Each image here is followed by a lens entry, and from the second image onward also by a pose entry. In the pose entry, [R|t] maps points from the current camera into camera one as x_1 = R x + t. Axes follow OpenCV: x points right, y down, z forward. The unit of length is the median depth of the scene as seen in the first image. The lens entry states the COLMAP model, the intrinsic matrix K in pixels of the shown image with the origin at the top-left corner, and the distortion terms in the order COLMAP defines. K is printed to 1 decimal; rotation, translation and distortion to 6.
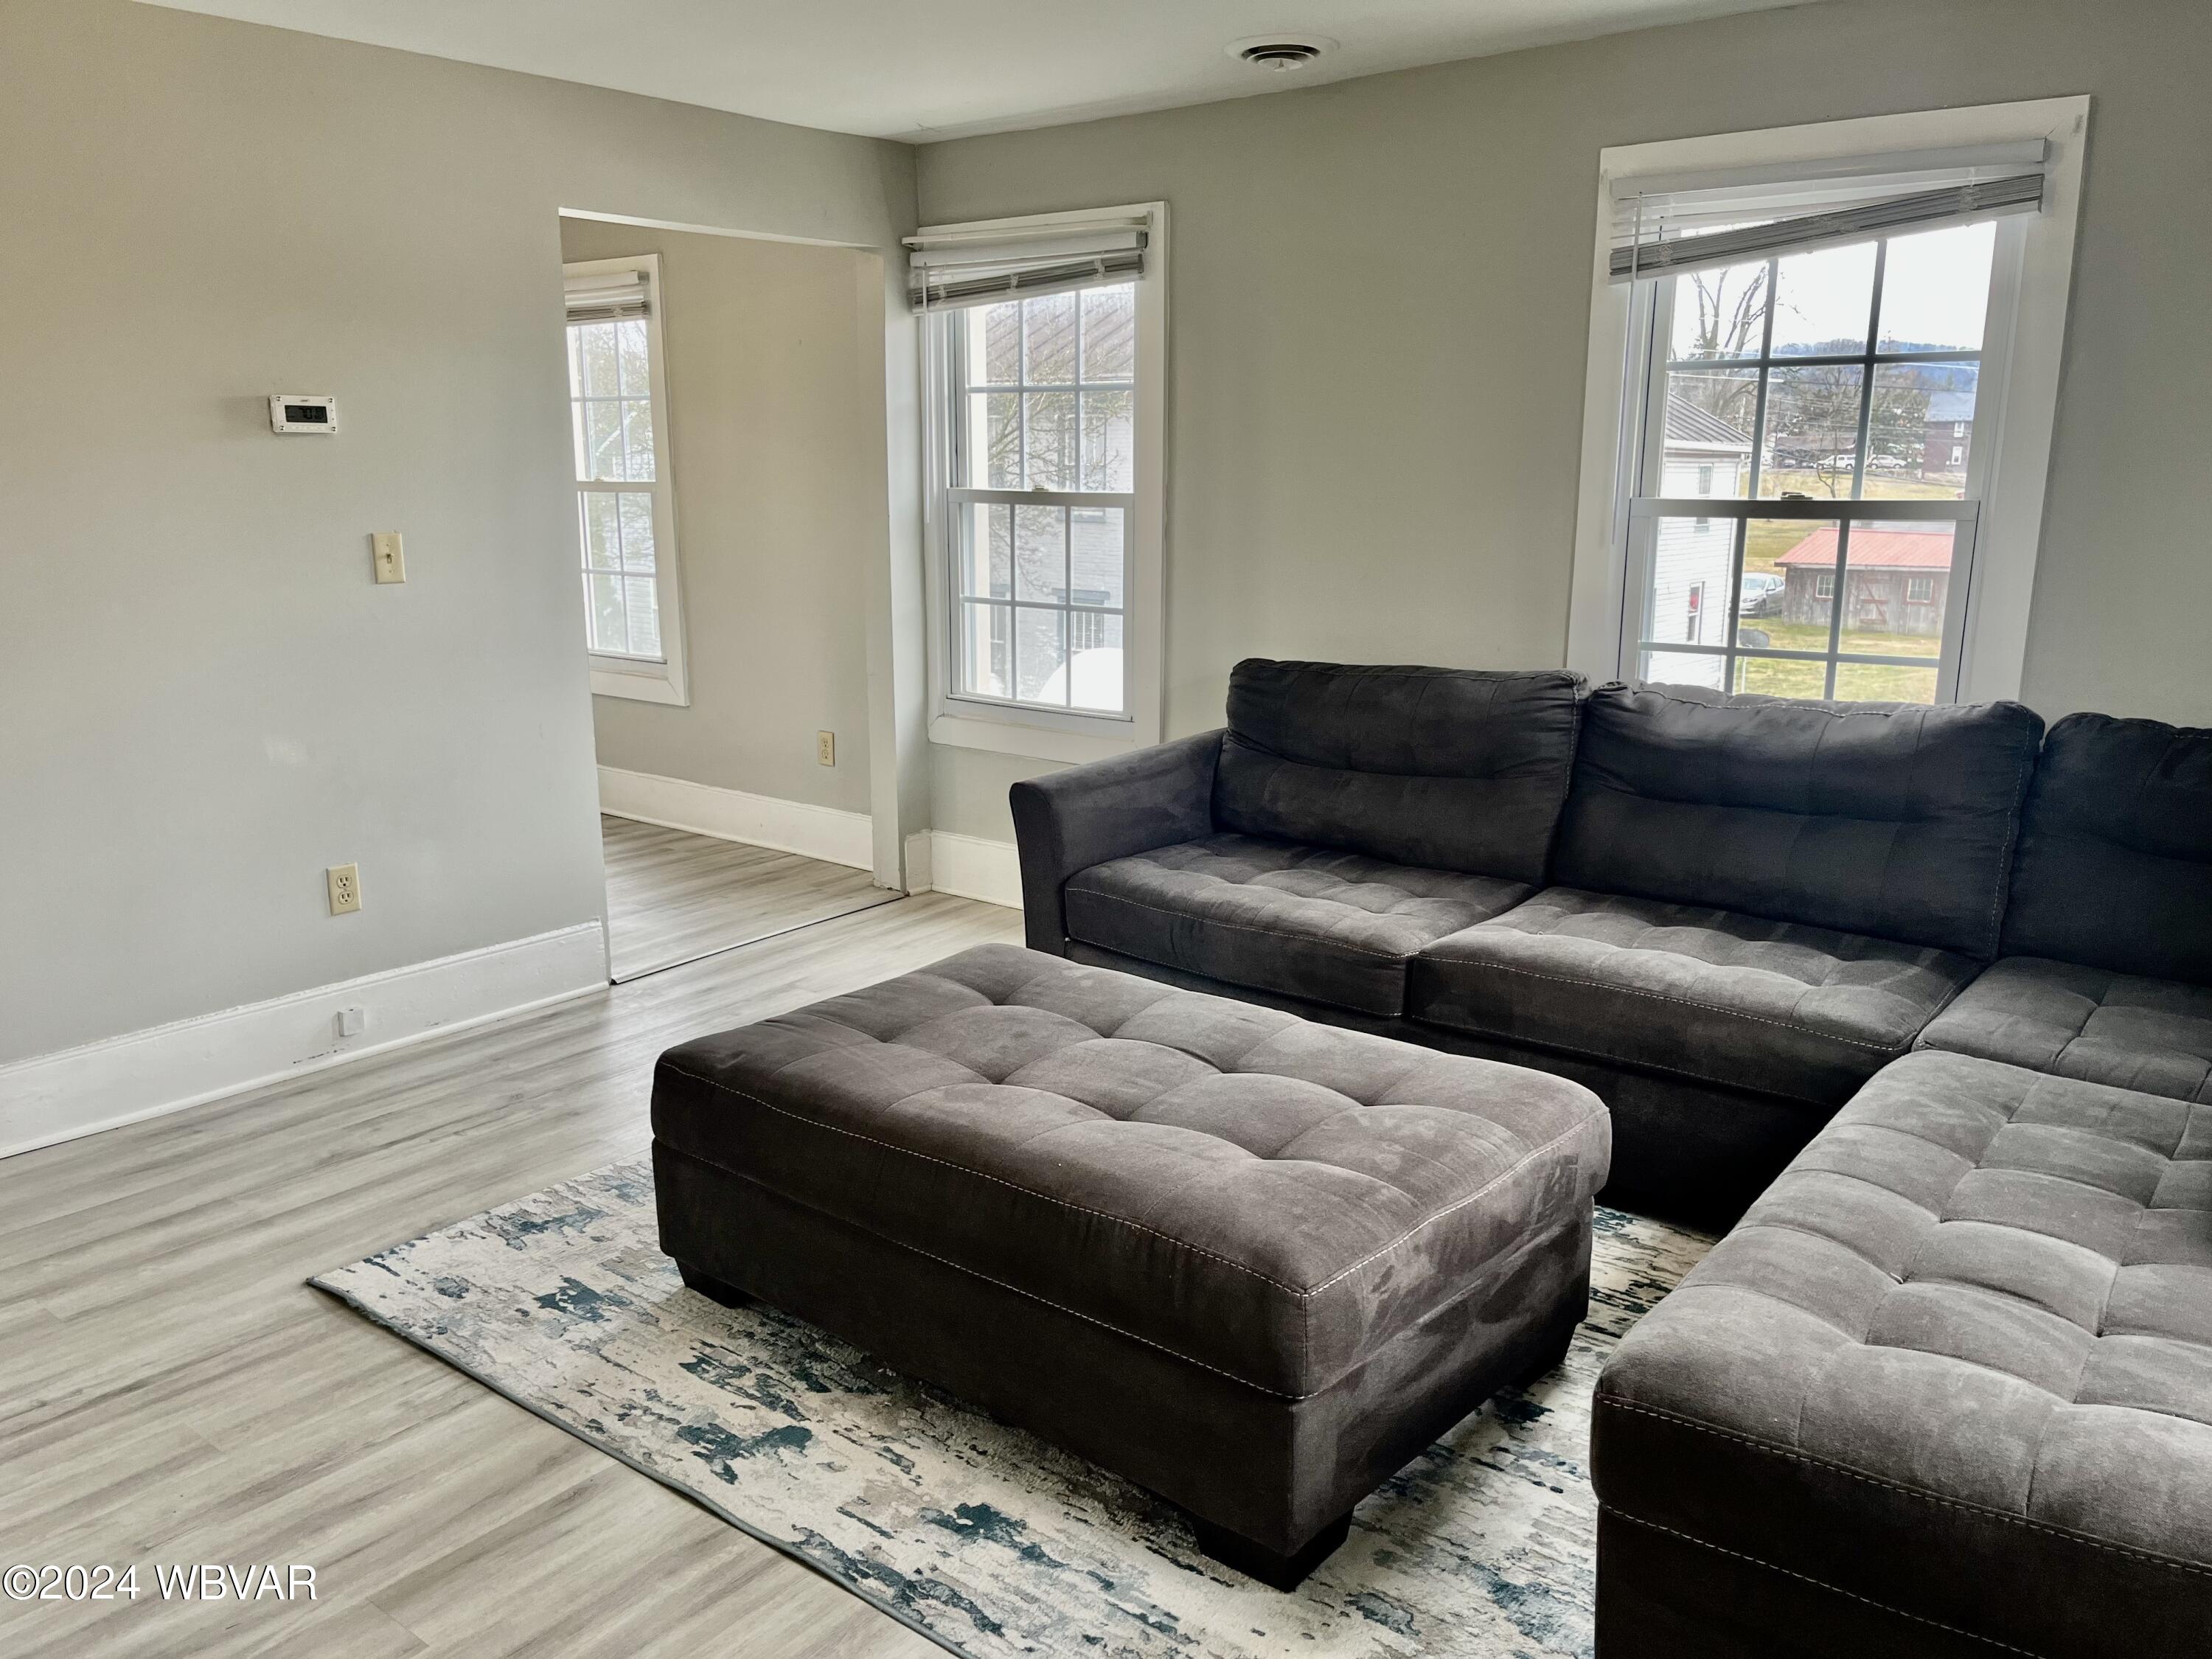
lens RADIAL K [[1673.2, 0, 1106.0], [0, 1673.2, 829.5], [0, 0, 1]] dist [0.000528, -0.004008]
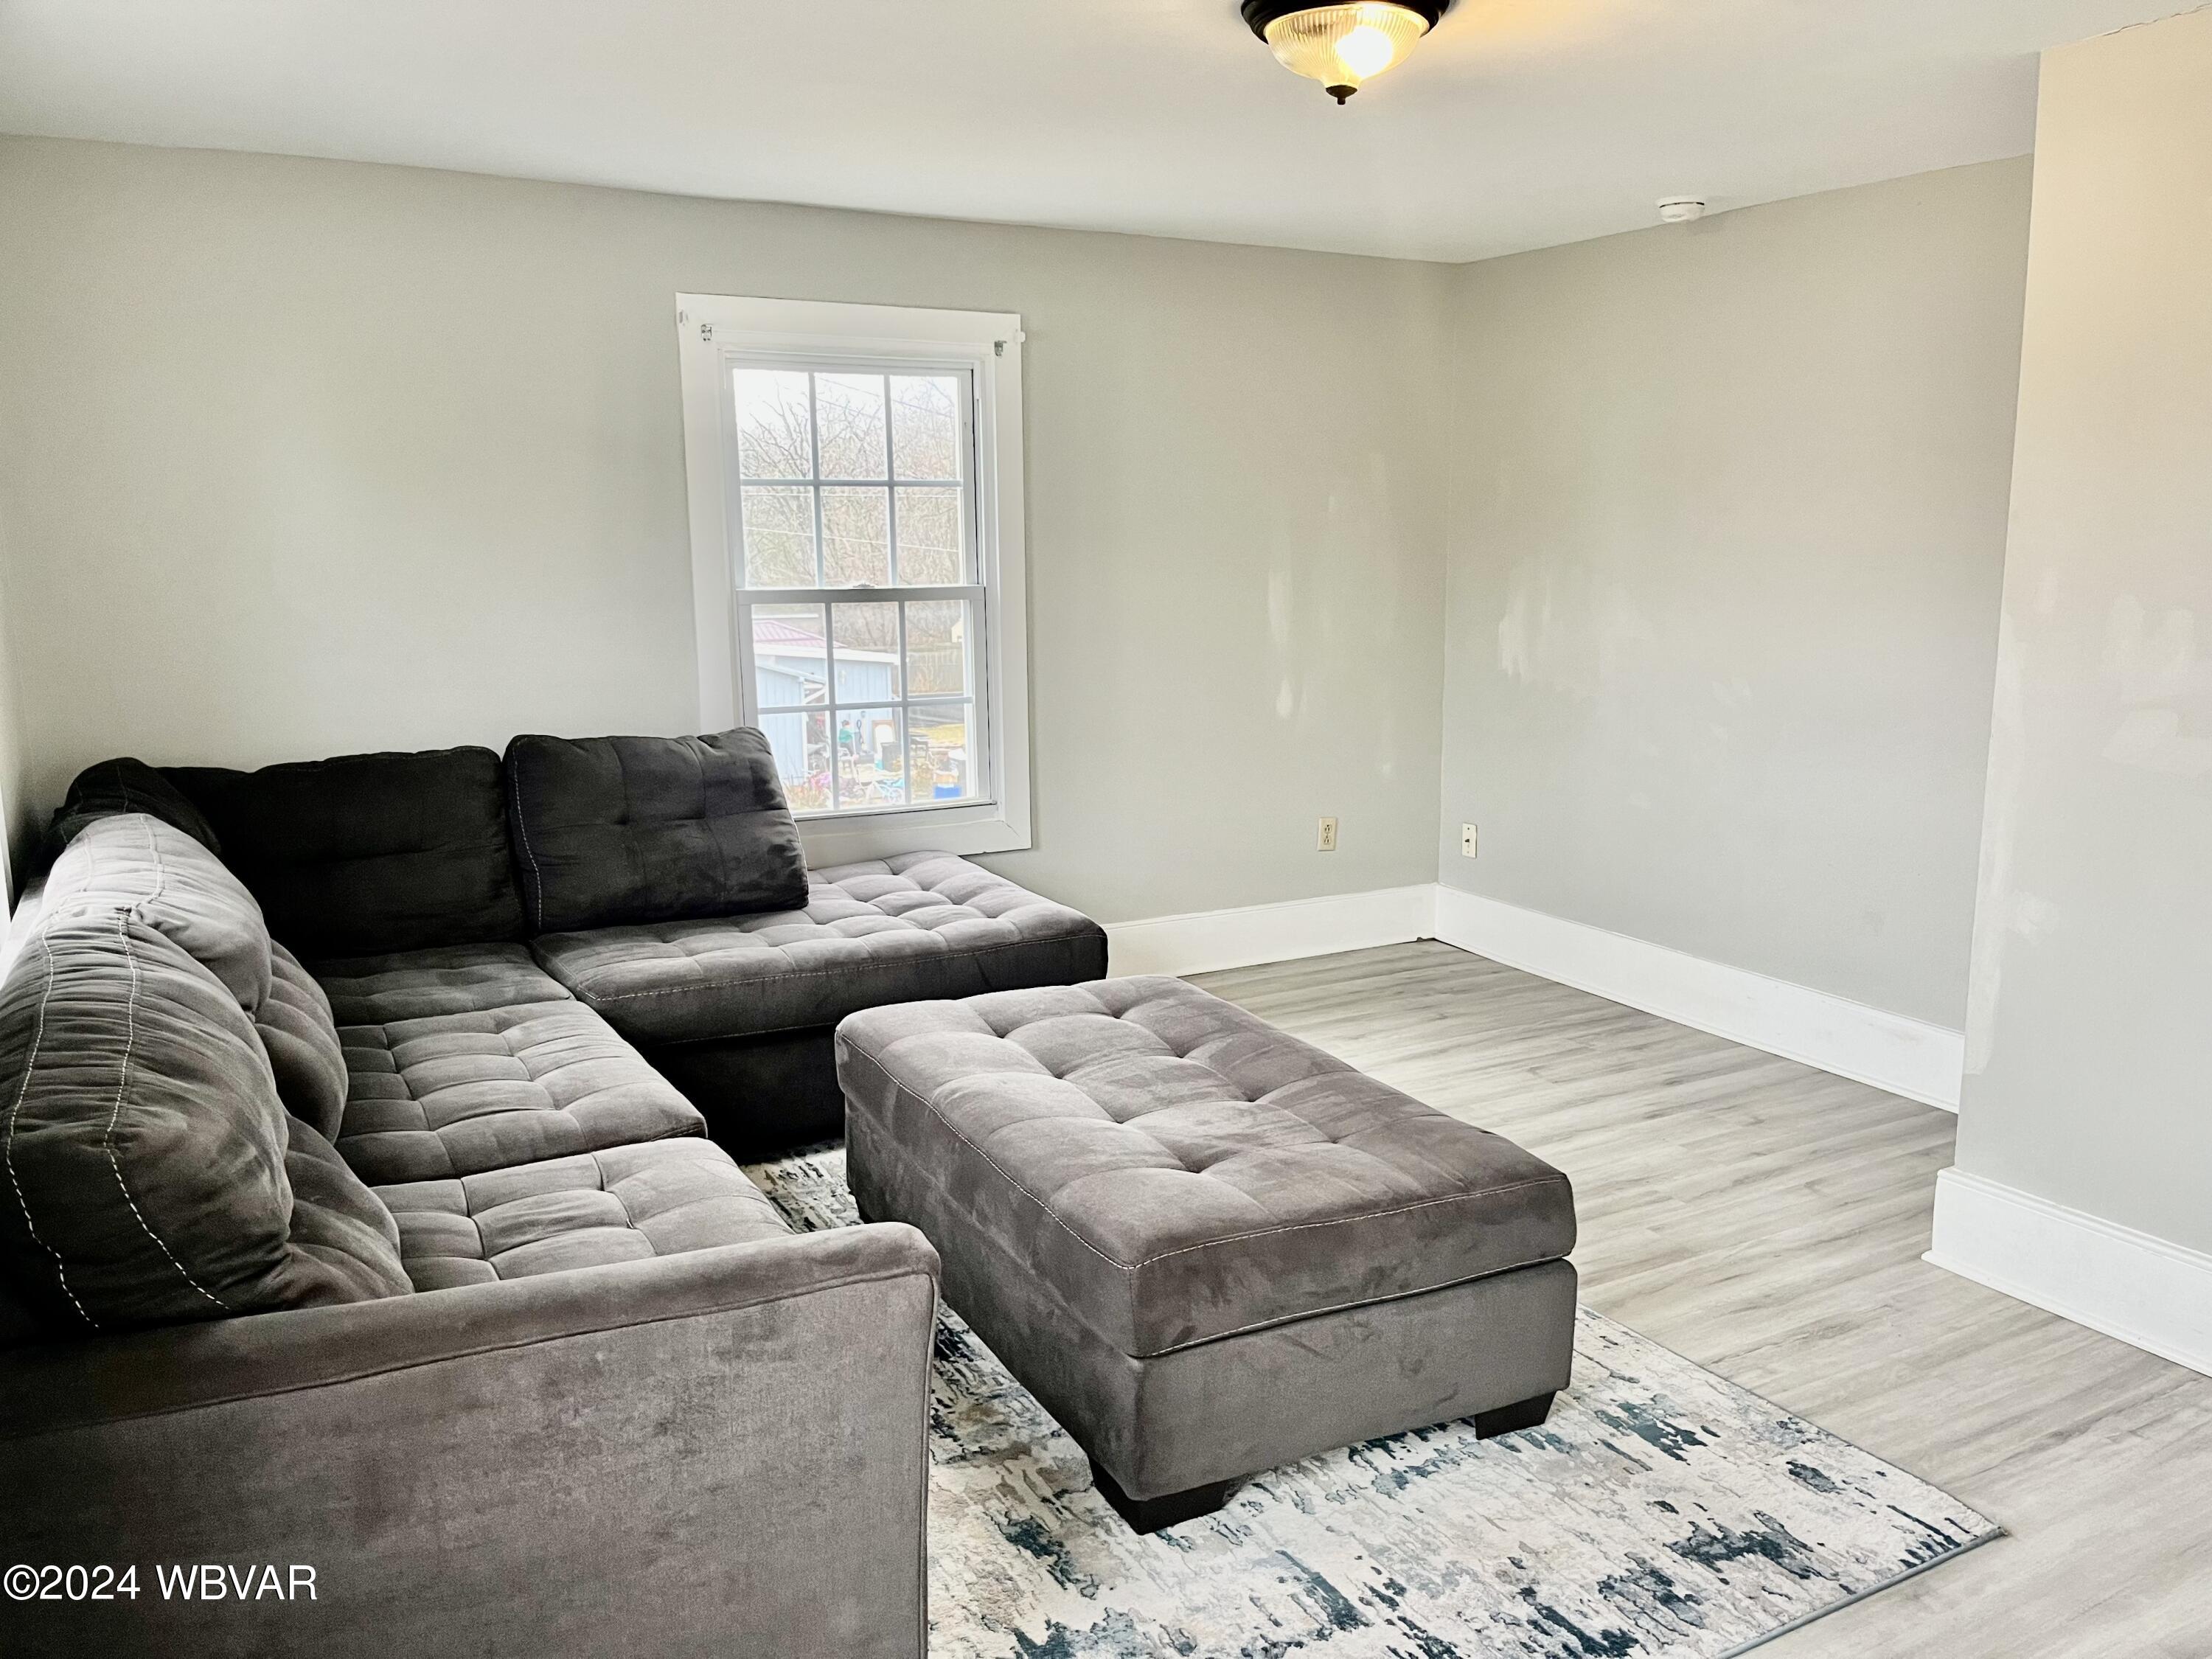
lens RADIAL K [[1673.2, 0, 1106.0], [0, 1673.2, 829.5], [0, 0, 1]] dist [0.000528, -0.004008]
pose [[-0.927958, -0.062378, 0.367428, -0.381331], [0.087436, 0.921937, 0.377342, -0.459345], [-0.362283, 0.382284, -0.850065, 1.936350]]
